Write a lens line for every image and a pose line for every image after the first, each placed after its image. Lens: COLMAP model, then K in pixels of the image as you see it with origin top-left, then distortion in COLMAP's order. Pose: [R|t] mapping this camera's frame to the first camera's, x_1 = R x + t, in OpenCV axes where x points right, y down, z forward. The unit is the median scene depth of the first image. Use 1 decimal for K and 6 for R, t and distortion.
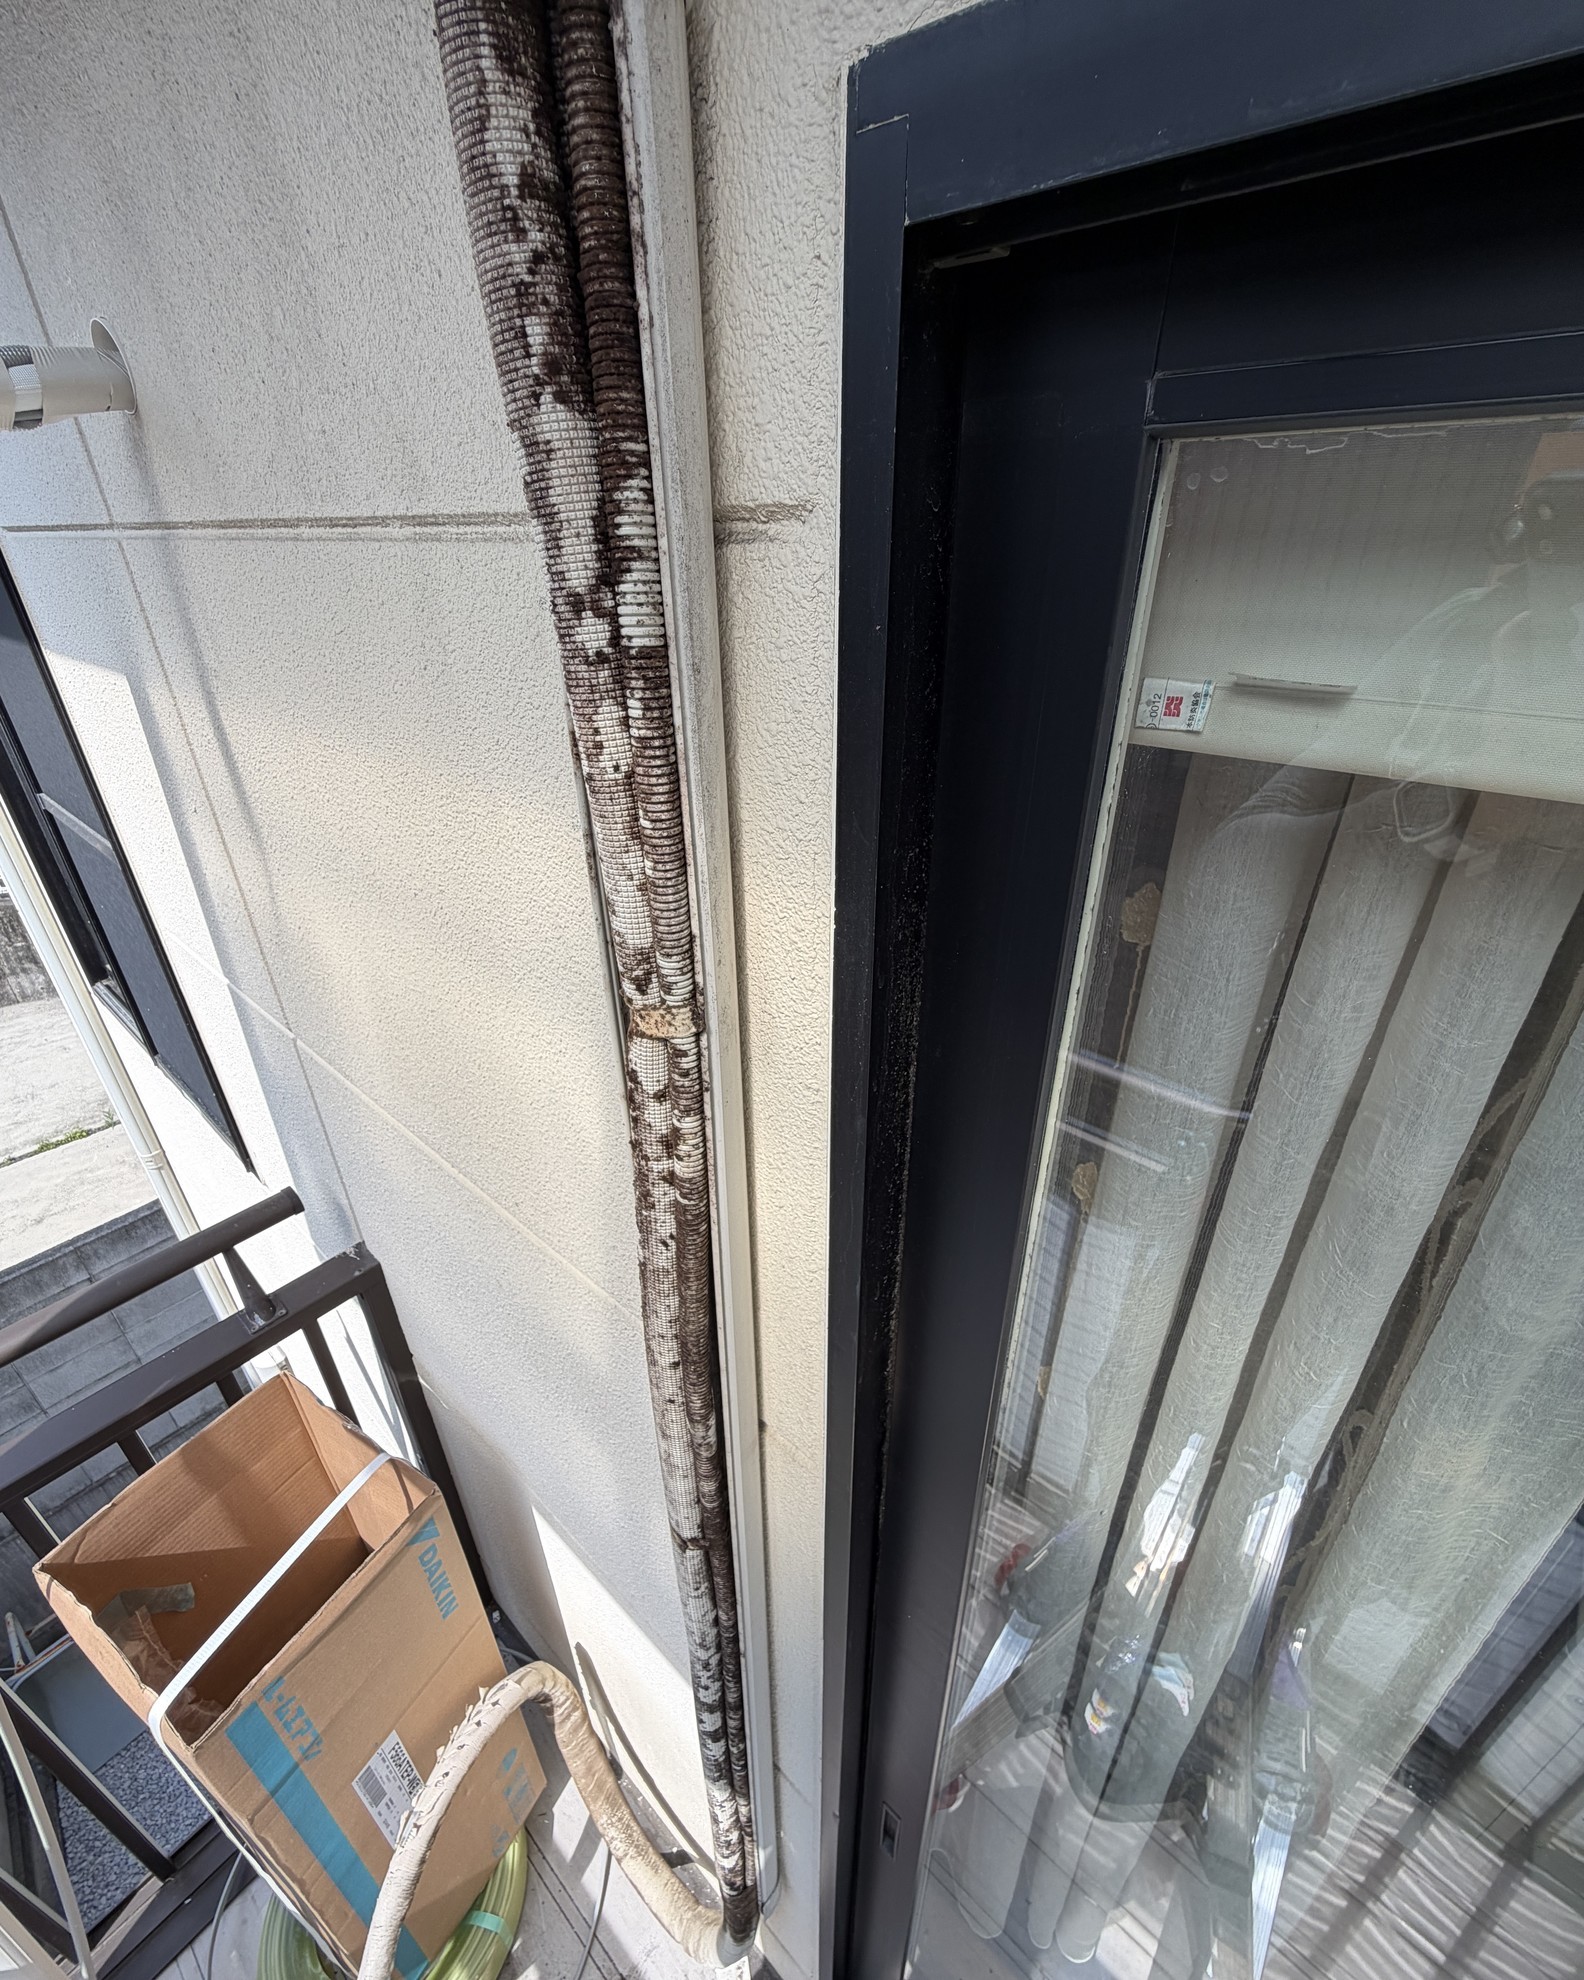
lens RADIAL K [[850.0, 0, 795.6], [0, 850.0, 988.3], [0, 0, 1]] dist [0.003836, -0.000470]
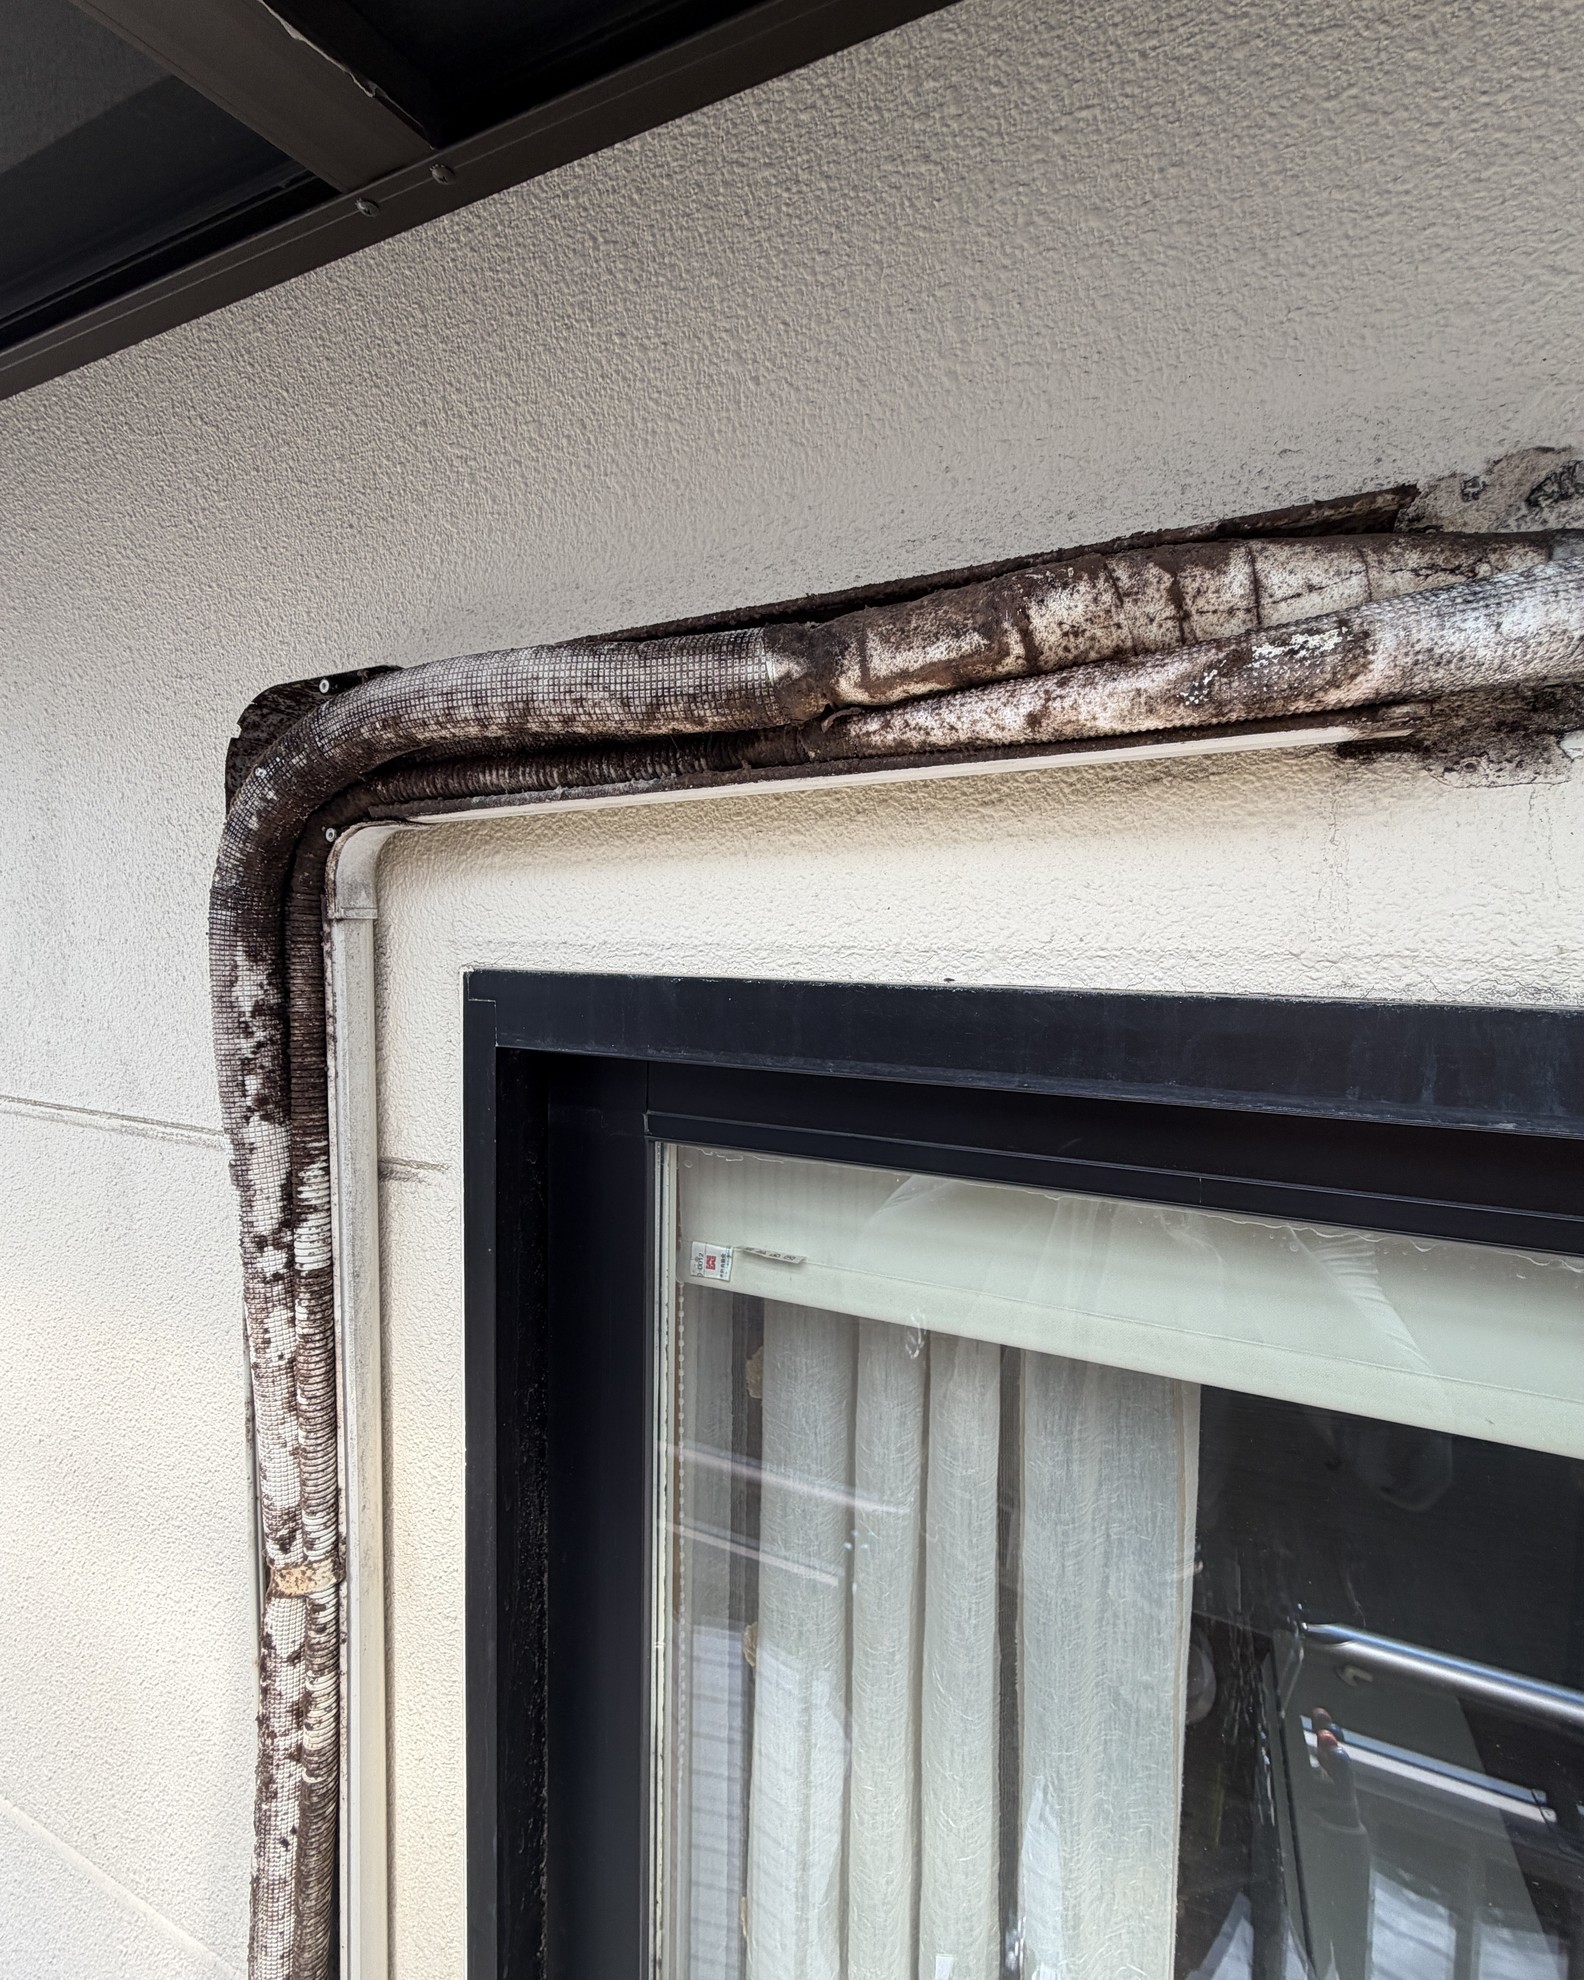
lens RADIAL K [[850.0, 0, 791.3], [0, 850.0, 983.4], [0, 0, 1]] dist [0.003836, -0.000470]
pose [[0.953245, 0.006682, 0.302125, 0.125645], [0.123818, 0.903351, -0.410642, -0.144387], [-0.275669, 0.428850, 0.860287, -0.533337]]
